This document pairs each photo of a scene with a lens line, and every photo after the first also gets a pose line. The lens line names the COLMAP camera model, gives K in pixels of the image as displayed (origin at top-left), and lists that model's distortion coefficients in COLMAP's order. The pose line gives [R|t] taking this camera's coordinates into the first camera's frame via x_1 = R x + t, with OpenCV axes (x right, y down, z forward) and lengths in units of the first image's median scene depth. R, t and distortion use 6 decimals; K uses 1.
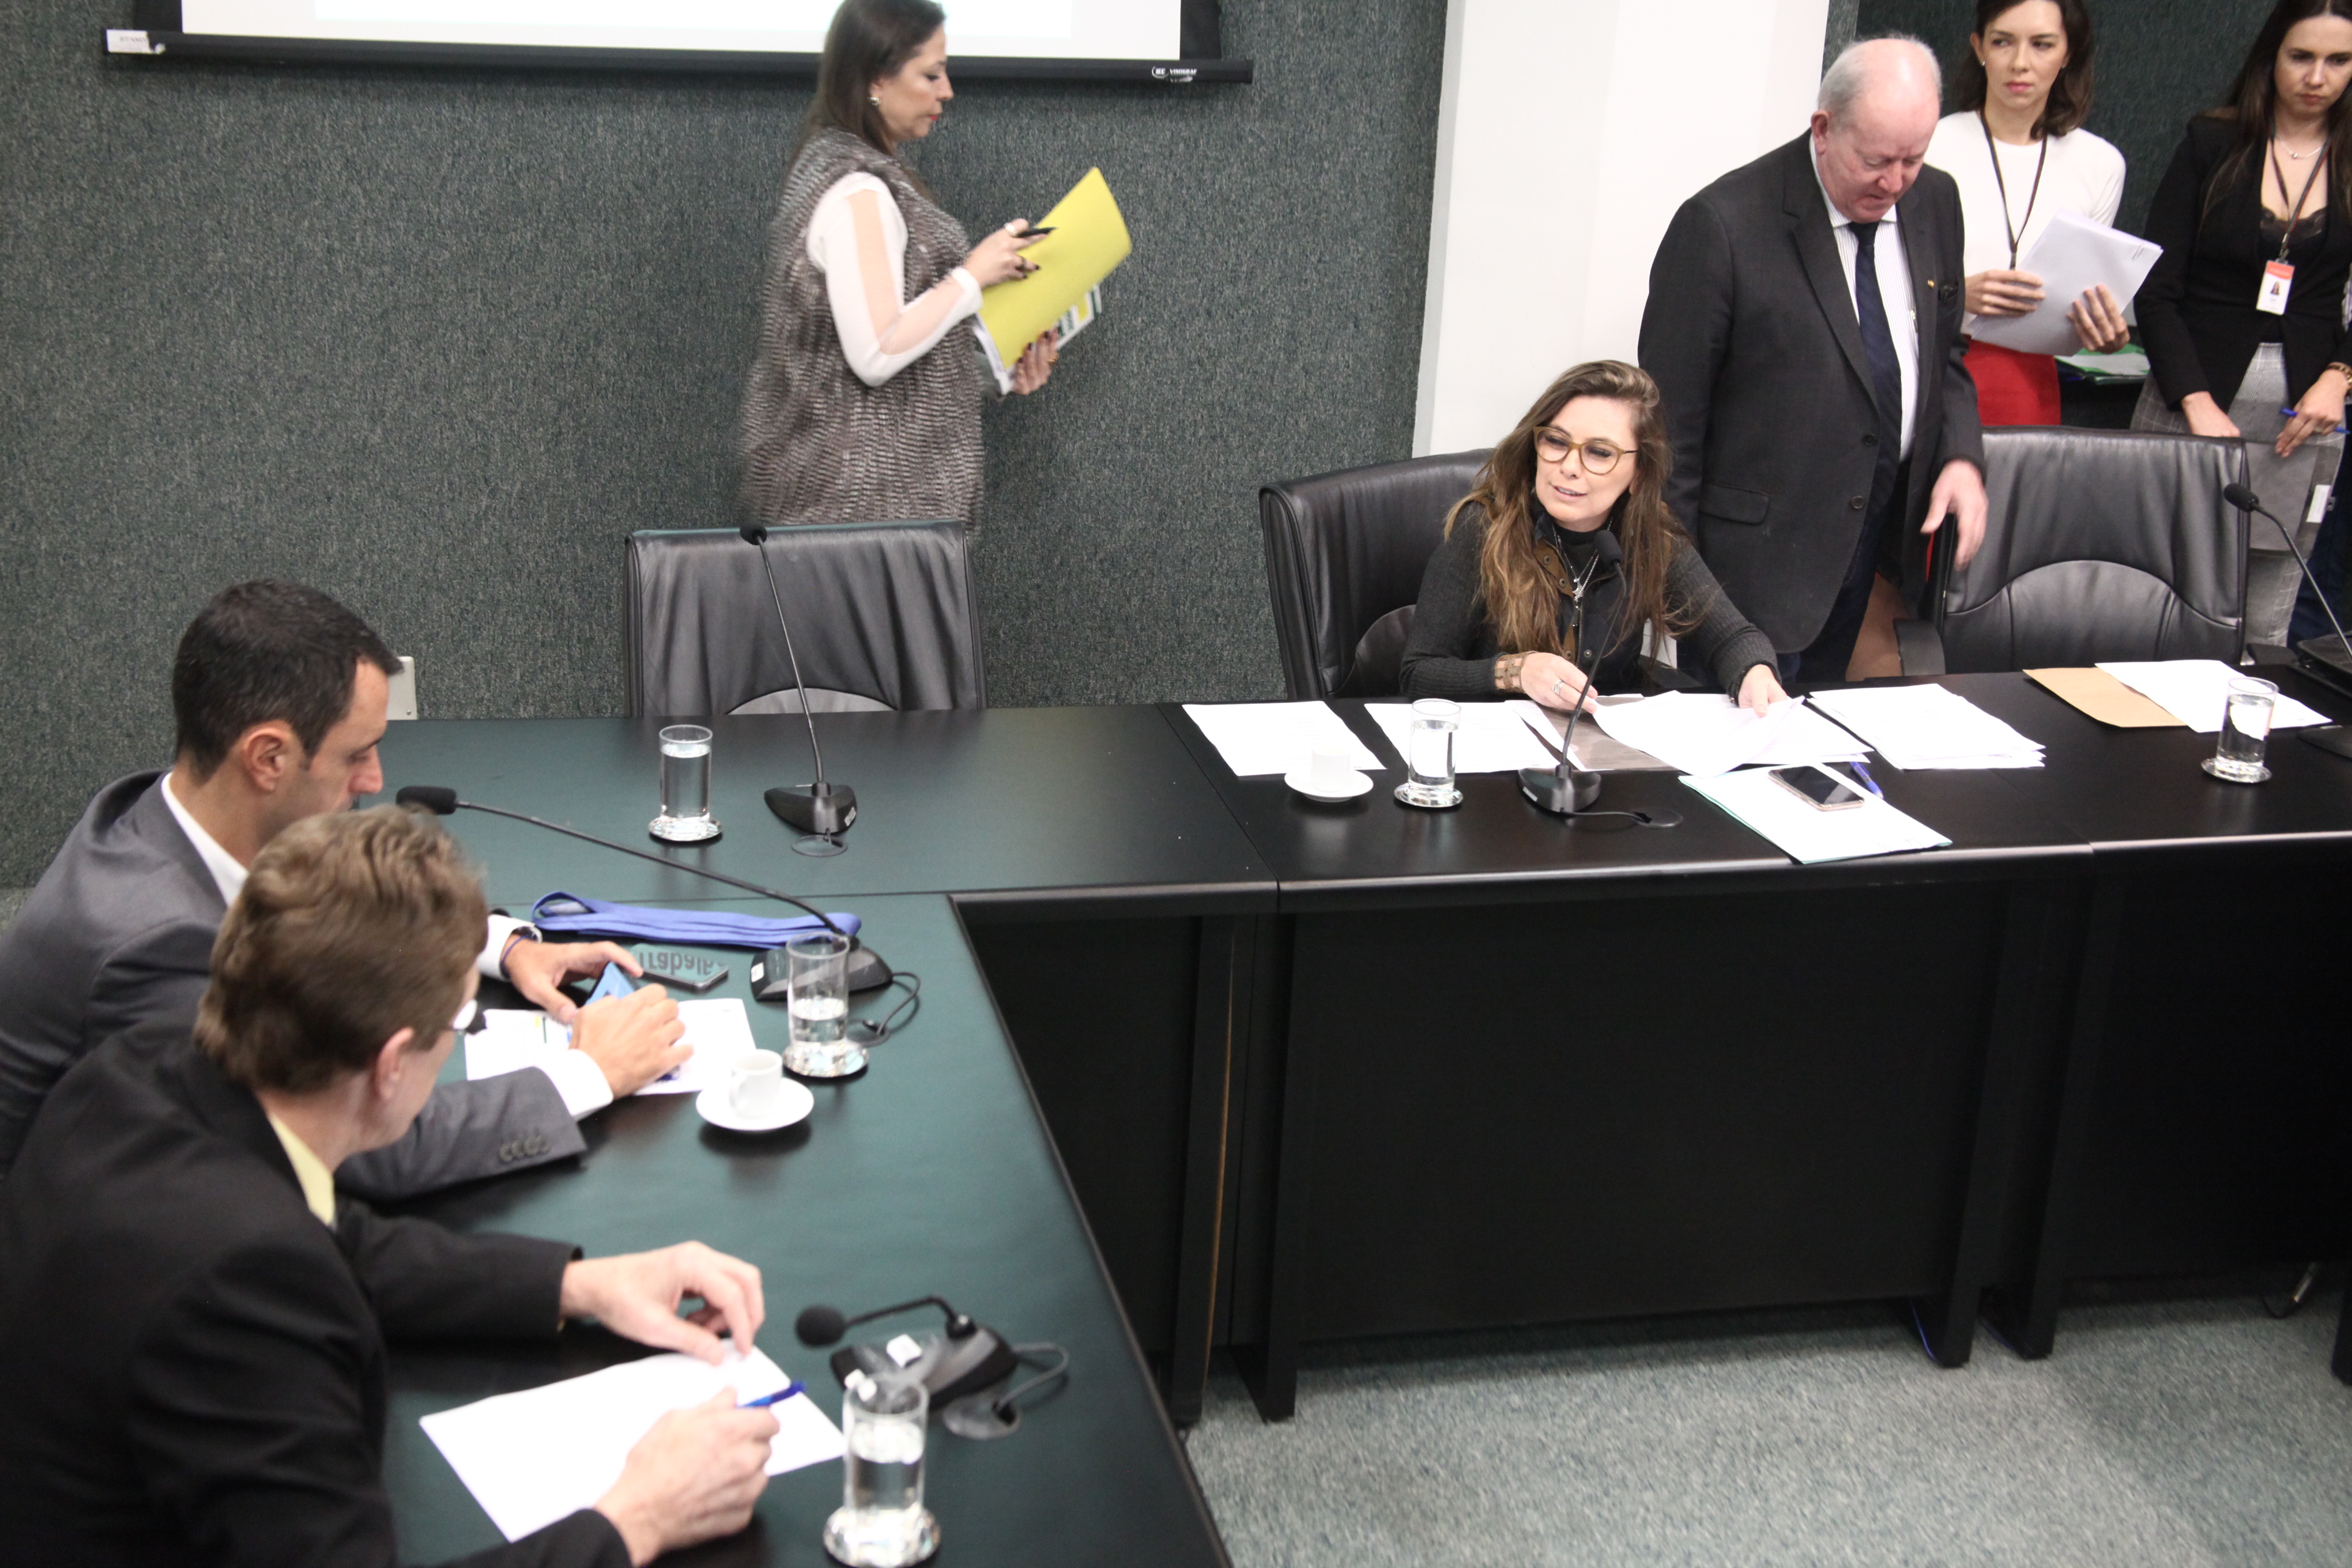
lens RADIAL K [[3296.4, 0, 1174.9], [0, 3296.4, 721.9], [0, 0, 1]] dist [0.054361, 0.000000]
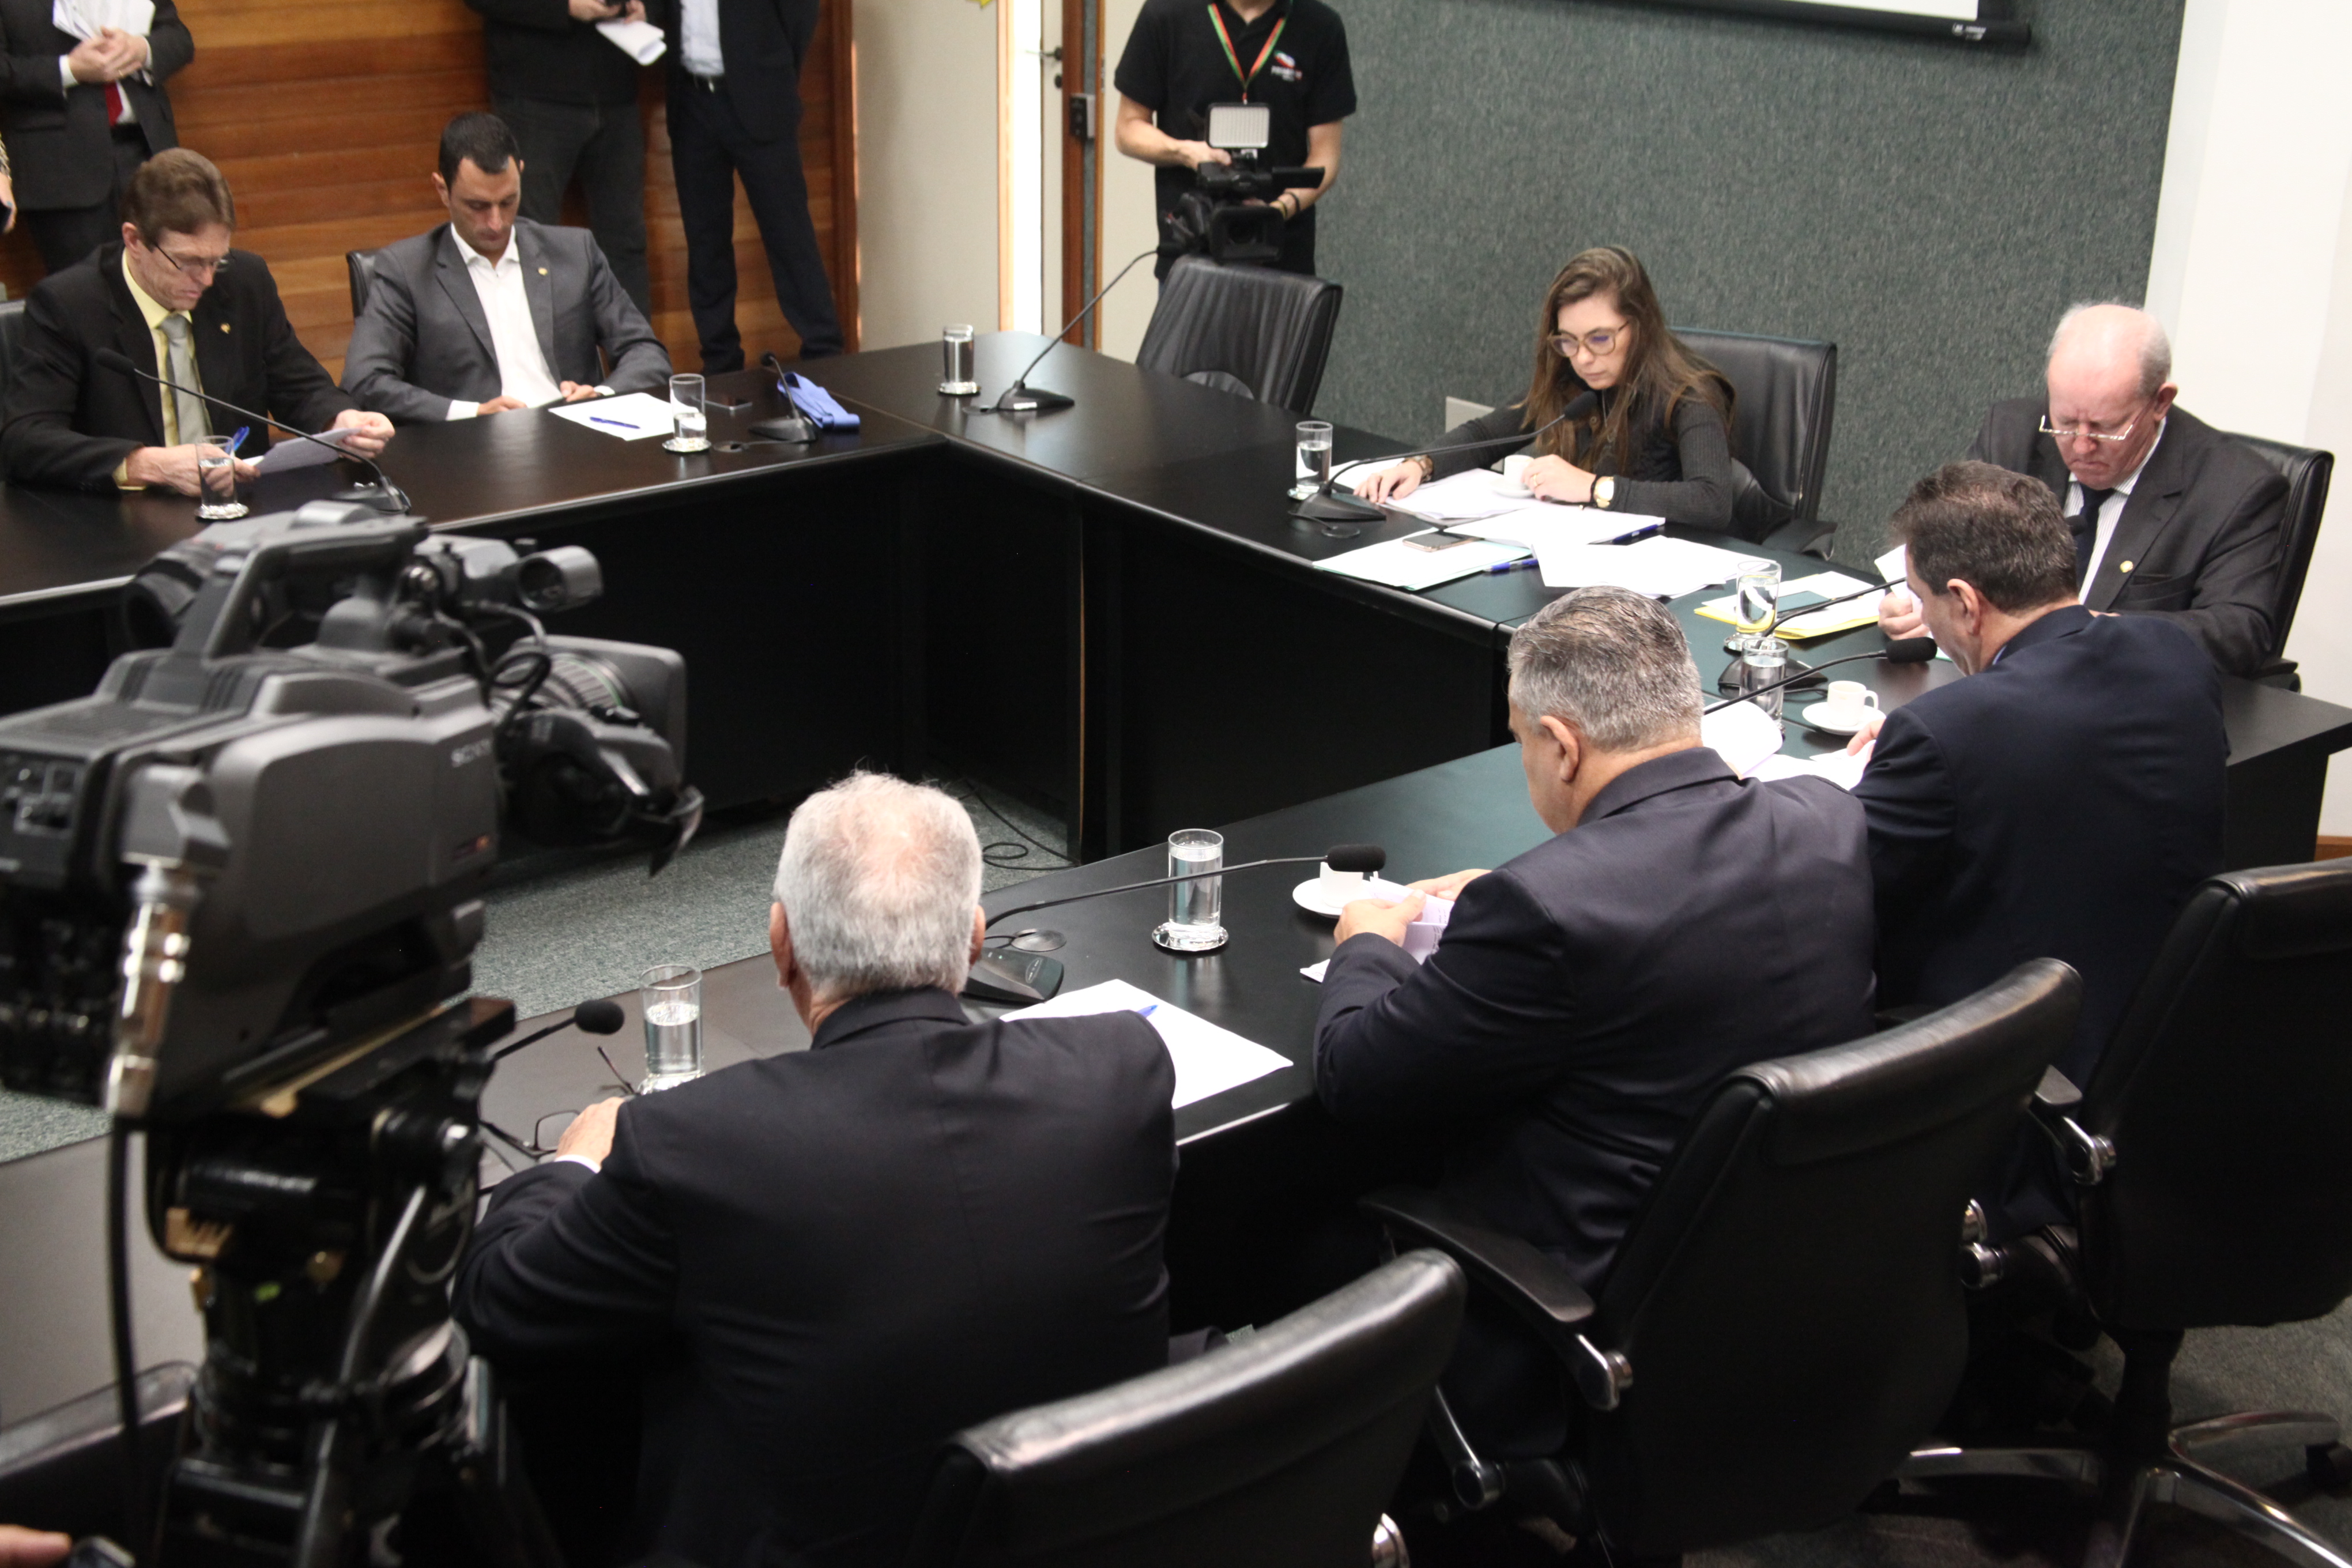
lens RADIAL K [[3168.5, 0, 1172.8], [0, 3168.5, 790.2], [0, 0, 1]] dist [0.004815, 0.000000]
pose [[0.404107, 0.265217, -0.875418, 0.926828], [-0.277456, 0.947494, 0.158974, -0.041922], [0.871616, 0.178648, 0.456475, 0.289438]]
